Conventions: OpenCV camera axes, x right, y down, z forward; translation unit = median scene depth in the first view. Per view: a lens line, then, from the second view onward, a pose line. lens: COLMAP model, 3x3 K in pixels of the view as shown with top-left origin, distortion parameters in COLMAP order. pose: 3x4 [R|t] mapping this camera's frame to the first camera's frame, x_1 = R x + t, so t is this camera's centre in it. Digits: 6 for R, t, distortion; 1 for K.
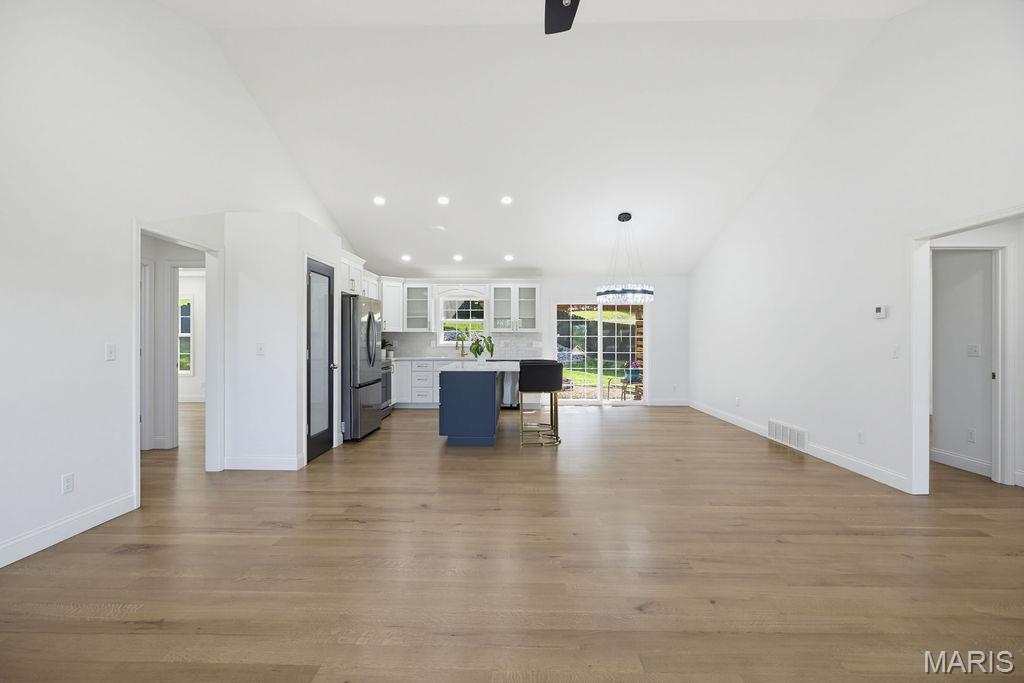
lens RADIAL K [[468.9, 0, 513.9], [0, 468.9, 337.2], [0, 0, 1]] dist [-0.000570, 0.000282]
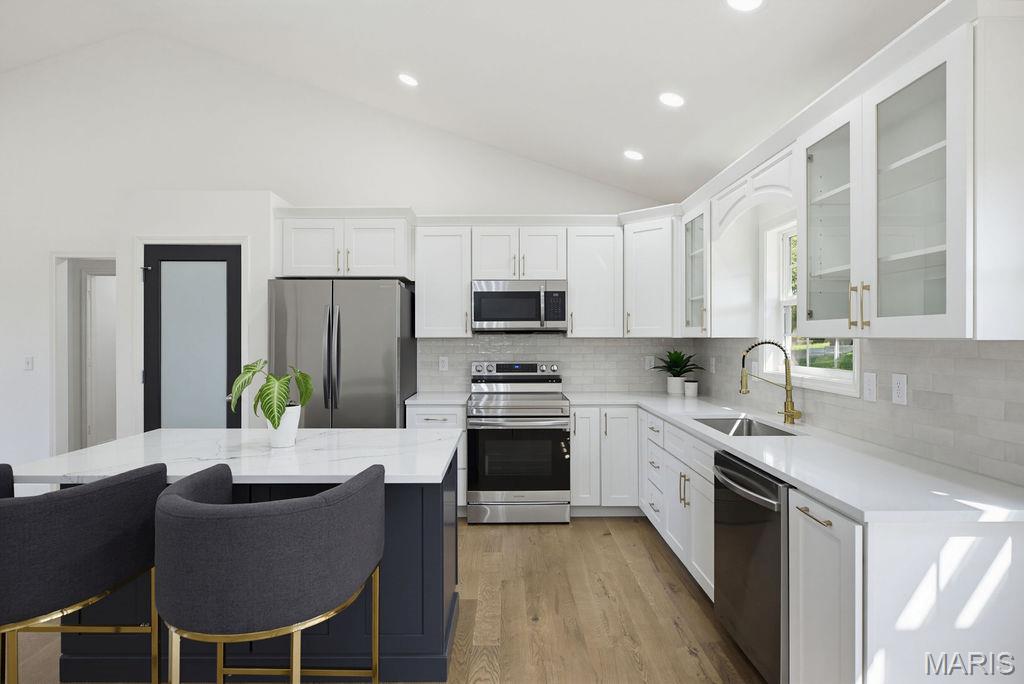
lens RADIAL K [[561.3, 0, 551.6], [0, 561.3, 337.1], [0, 0, 1]] dist [-0.001887, 0.000185]
pose [[0.032419, -0.000313, -0.999474, 0.237909], [0.003443, 0.999994, -0.000201, -0.011363], [0.999468, -0.003435, 0.032420, 0.864984]]
